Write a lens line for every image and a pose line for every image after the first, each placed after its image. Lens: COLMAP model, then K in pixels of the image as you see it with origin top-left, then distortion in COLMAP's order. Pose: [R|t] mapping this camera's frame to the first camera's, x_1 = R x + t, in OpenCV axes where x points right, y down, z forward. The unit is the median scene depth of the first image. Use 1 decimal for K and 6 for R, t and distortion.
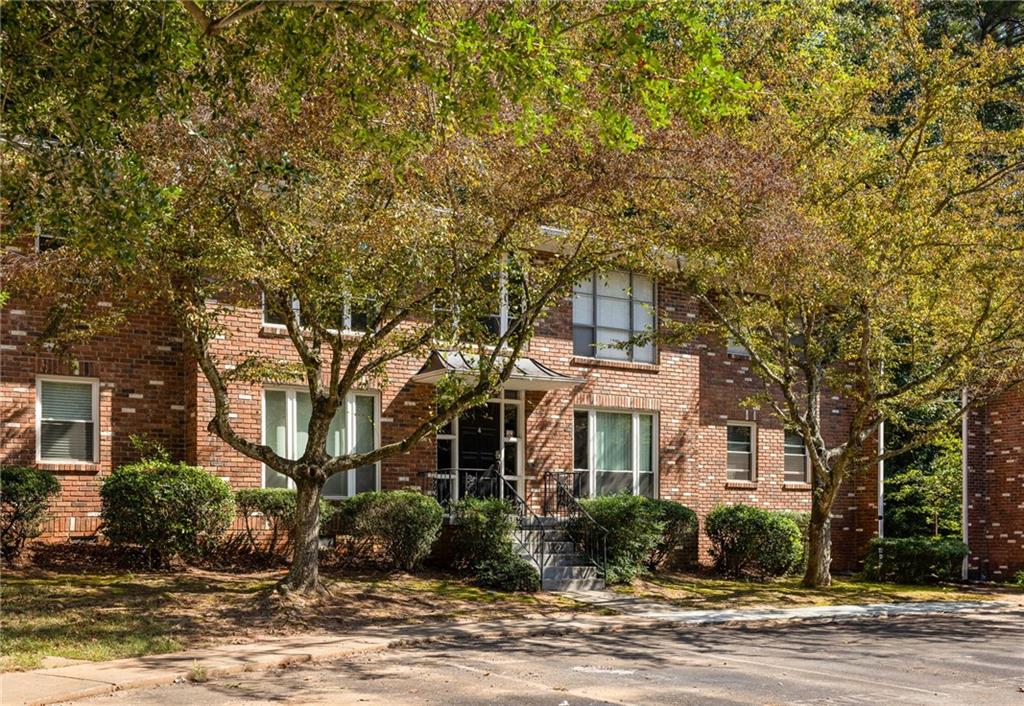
lens RADIAL K [[1118.5, 0, 469.4], [0, 1118.5, 356.2], [0, 0, 1]] dist [0.047103, -0.001987]
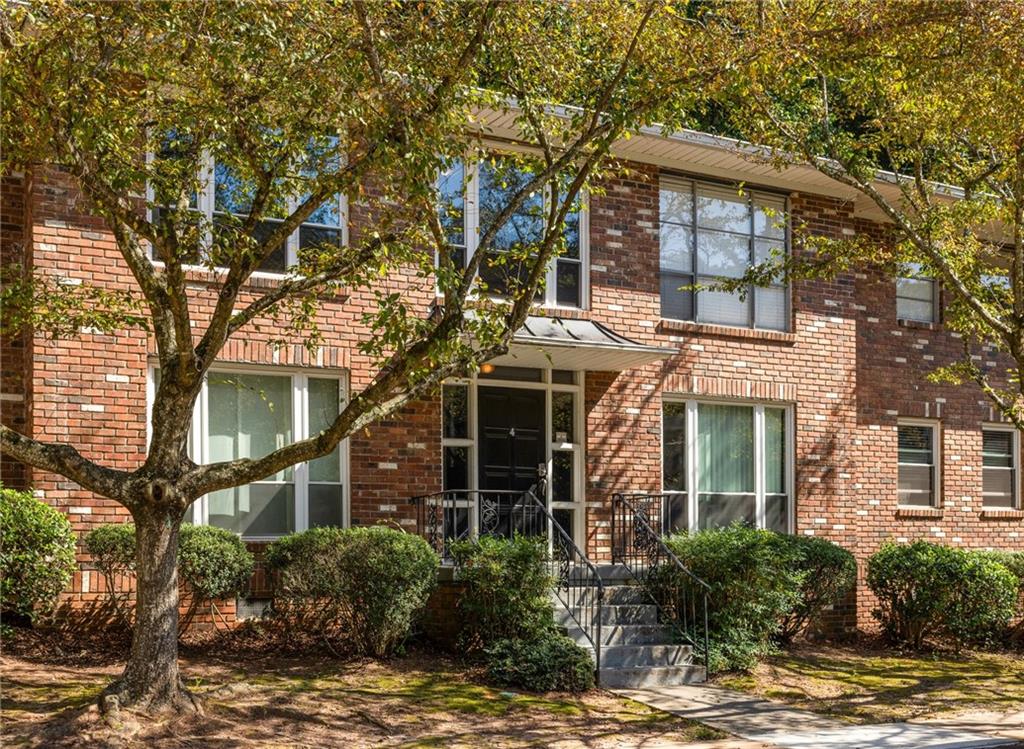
lens RADIAL K [[1227.0, 0, 513.0], [0, 1227.0, 441.7], [0, 0, 1]] dist [0.023527, 0.033569]
pose [[0.998025, -0.017324, -0.060378, 0.050657], [0.020124, 0.998735, 0.046079, 0.038451], [0.059503, -0.047203, 0.997111, 0.289250]]
